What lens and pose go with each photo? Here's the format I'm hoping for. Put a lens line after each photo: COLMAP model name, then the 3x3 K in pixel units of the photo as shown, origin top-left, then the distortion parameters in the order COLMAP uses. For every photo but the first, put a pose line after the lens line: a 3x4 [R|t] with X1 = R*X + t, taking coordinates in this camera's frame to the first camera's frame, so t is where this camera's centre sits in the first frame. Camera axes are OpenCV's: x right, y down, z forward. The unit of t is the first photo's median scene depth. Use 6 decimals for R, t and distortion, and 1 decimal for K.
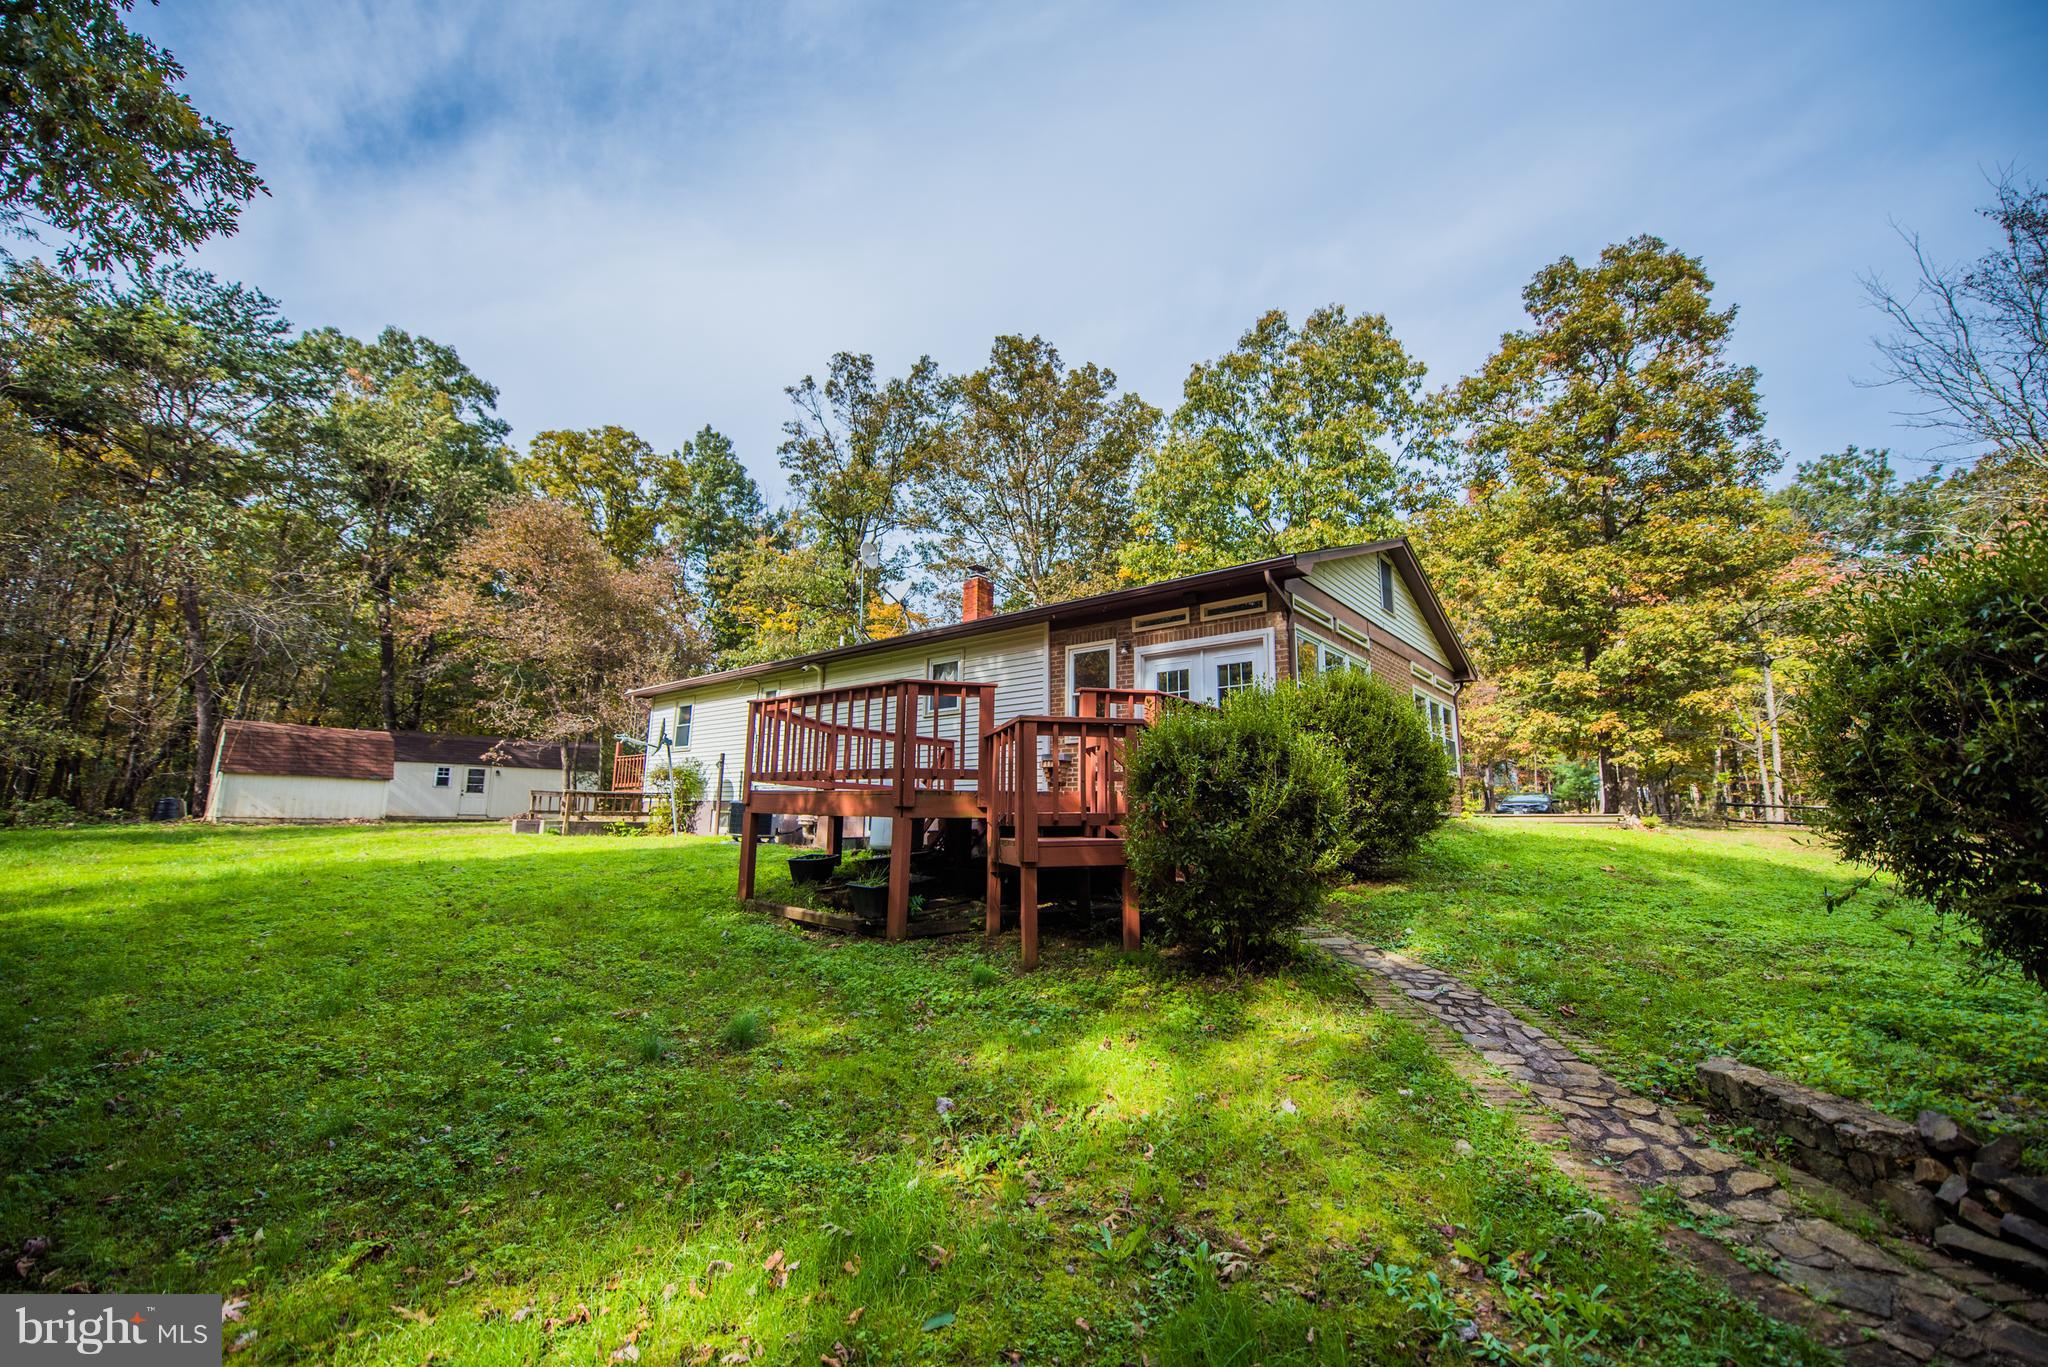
lens RADIAL K [[798.6, 0, 1019.8], [0, 798.6, 684.7], [0, 0, 1]] dist [0.017646, -0.004577]
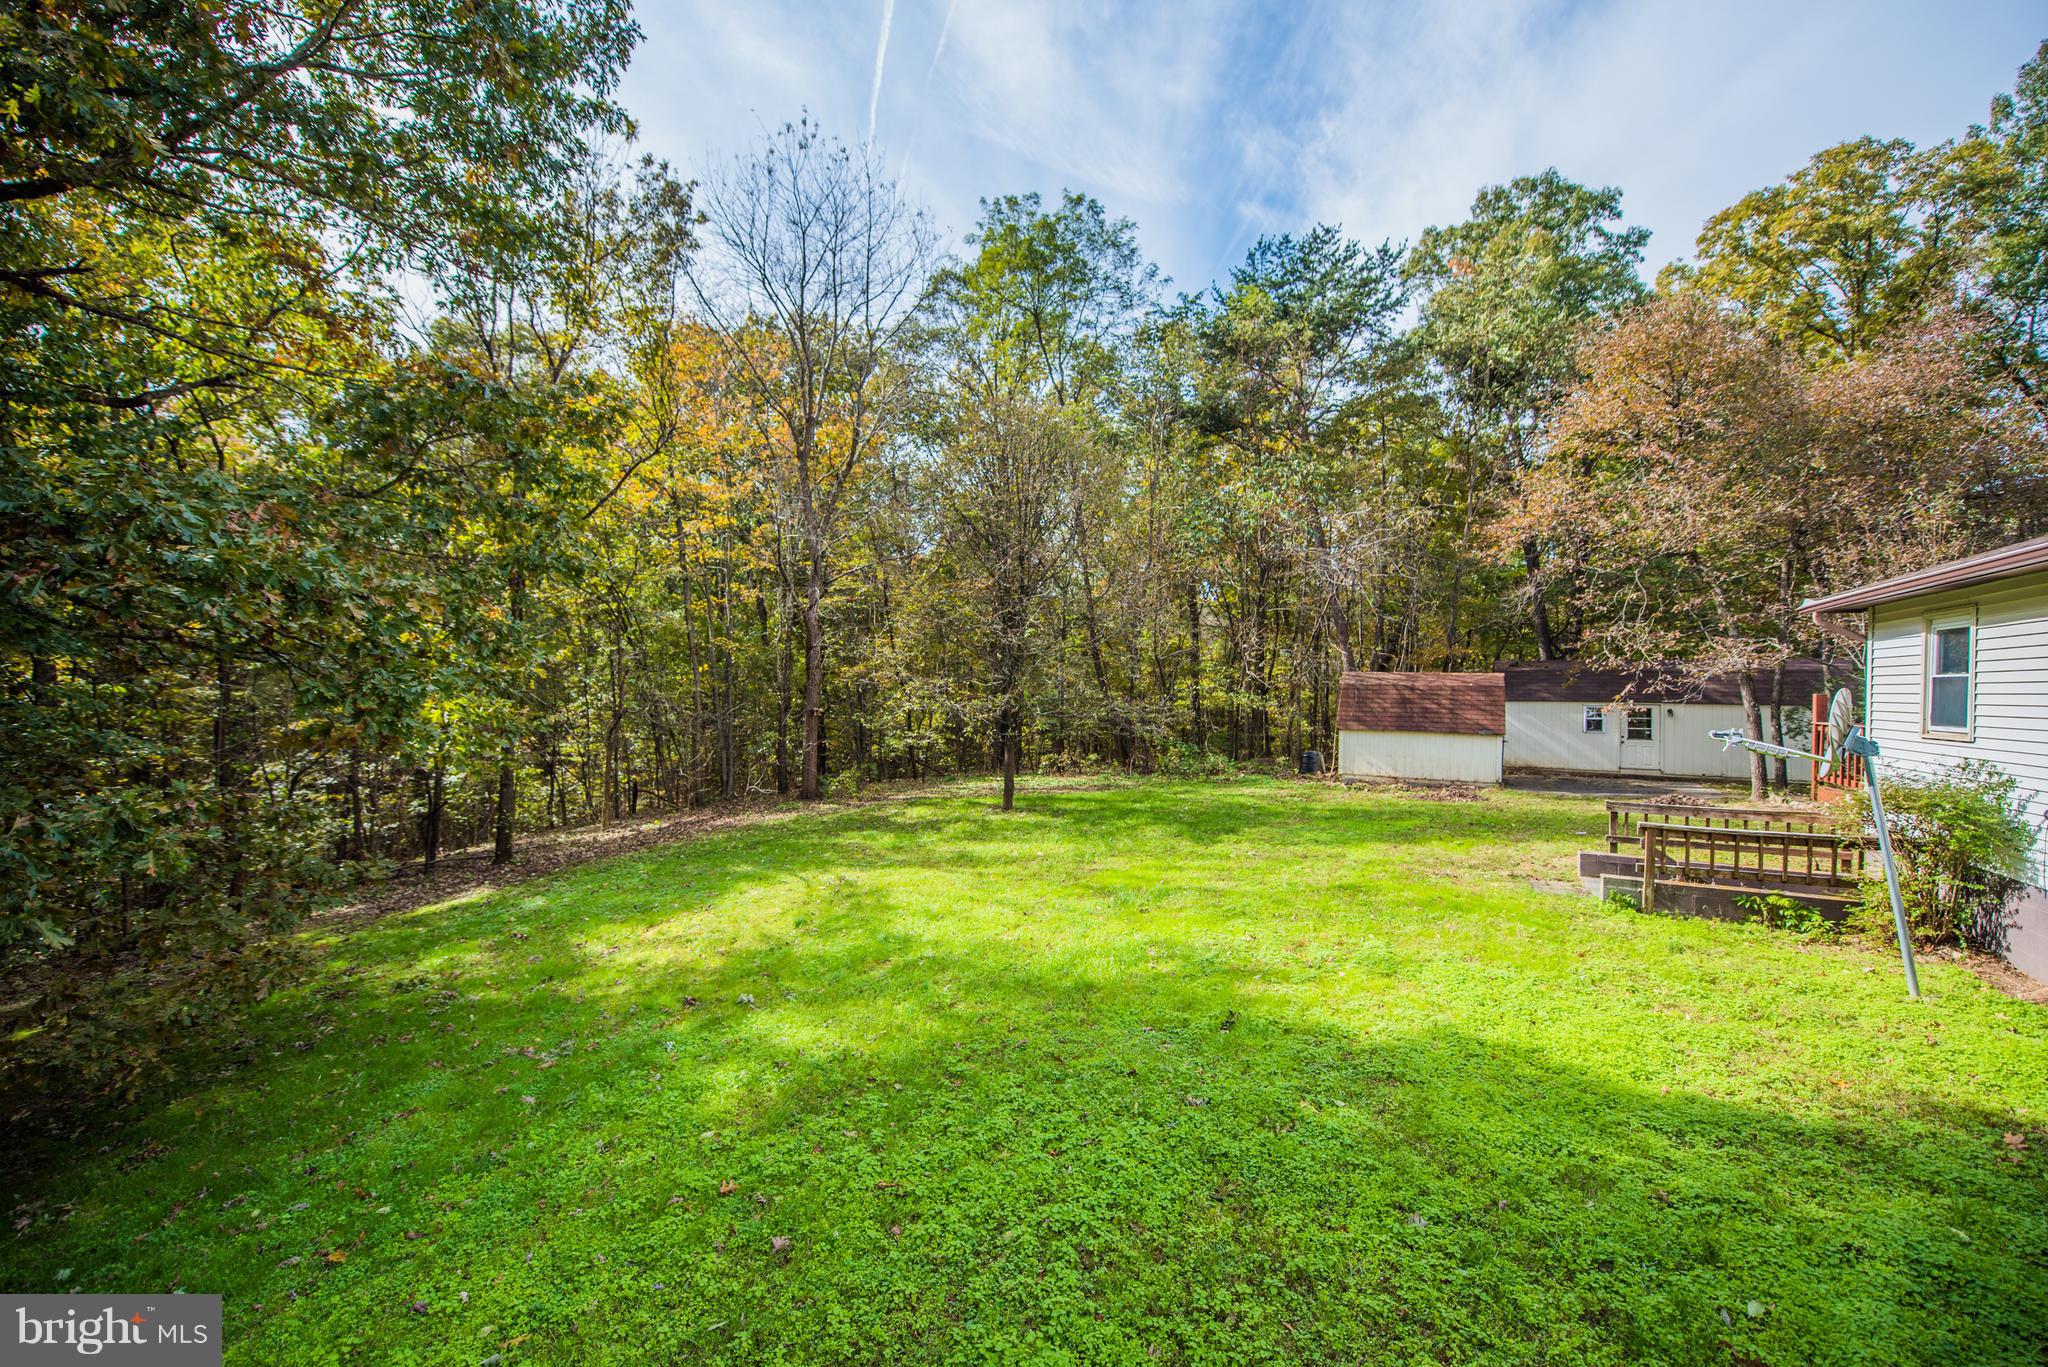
lens RADIAL K [[814.6, 0, 1022.7], [0, 814.6, 671.2], [0, 0, 1]] dist [0.000179, -0.004864]
pose [[0.236223, -0.030327, -0.971225, -0.080057], [0.148092, 0.988960, 0.005139, -0.016211], [0.960348, -0.145044, 0.238106, 0.278549]]
